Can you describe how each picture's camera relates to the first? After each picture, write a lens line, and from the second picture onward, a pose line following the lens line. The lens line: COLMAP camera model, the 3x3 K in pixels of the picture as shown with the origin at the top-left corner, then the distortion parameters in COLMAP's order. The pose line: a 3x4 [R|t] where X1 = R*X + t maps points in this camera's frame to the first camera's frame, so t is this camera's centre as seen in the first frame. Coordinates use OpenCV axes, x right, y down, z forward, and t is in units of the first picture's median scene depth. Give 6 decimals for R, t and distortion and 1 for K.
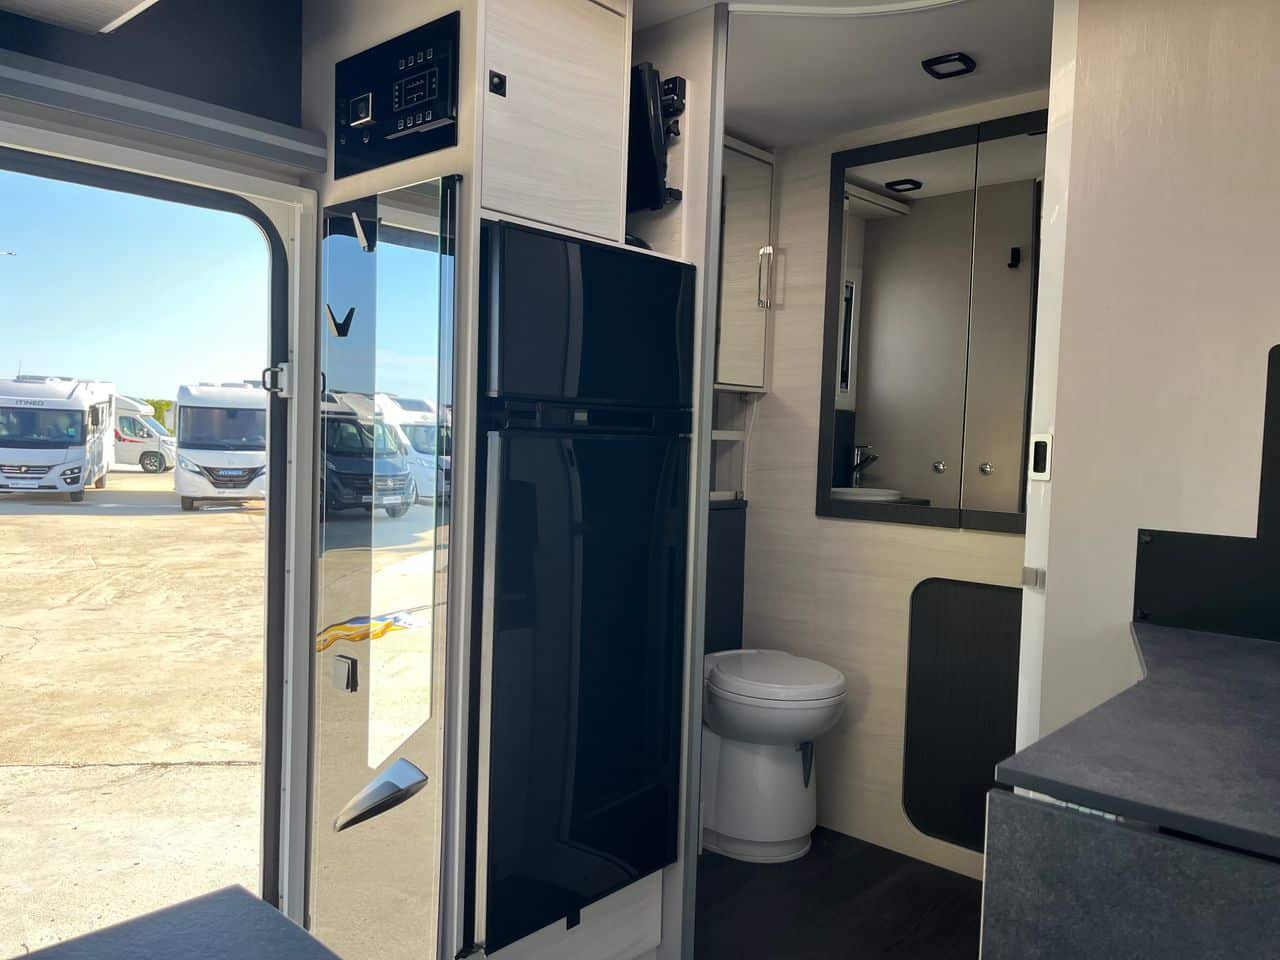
lens RADIAL K [[961.2, 0, 651.4], [0, 961.2, 480.1], [0, 0, 1]] dist [0.081883, -0.112844]
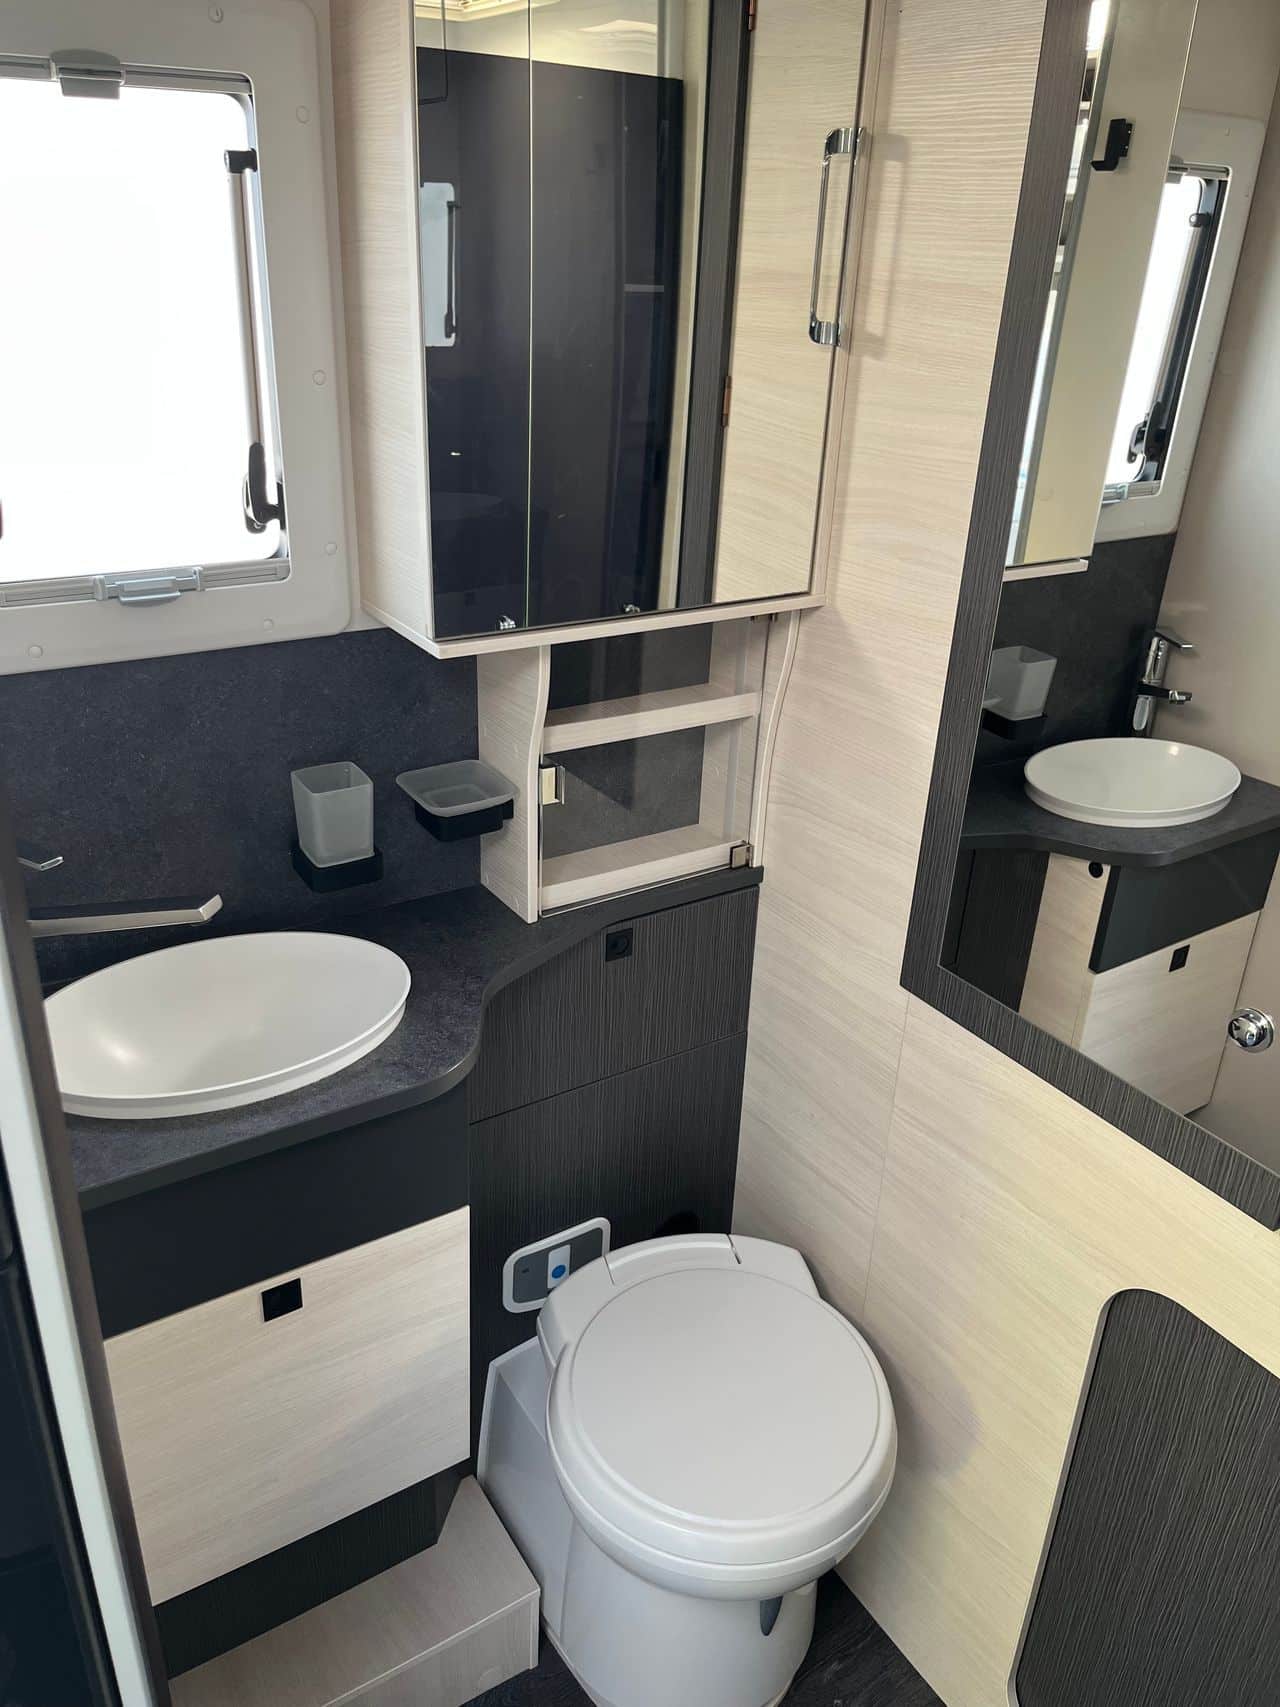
lens RADIAL K [[1281.8, 0, 640.0], [0, 1281.8, 853.5], [0, 0, 1]] dist [0.081883, -0.112844]
pose [[0.964341, 0.118439, -0.236682, 0.177046], [-0.020439, 0.924936, 0.379573, -0.183123], [0.263872, -0.361200, 0.894375, 0.534823]]
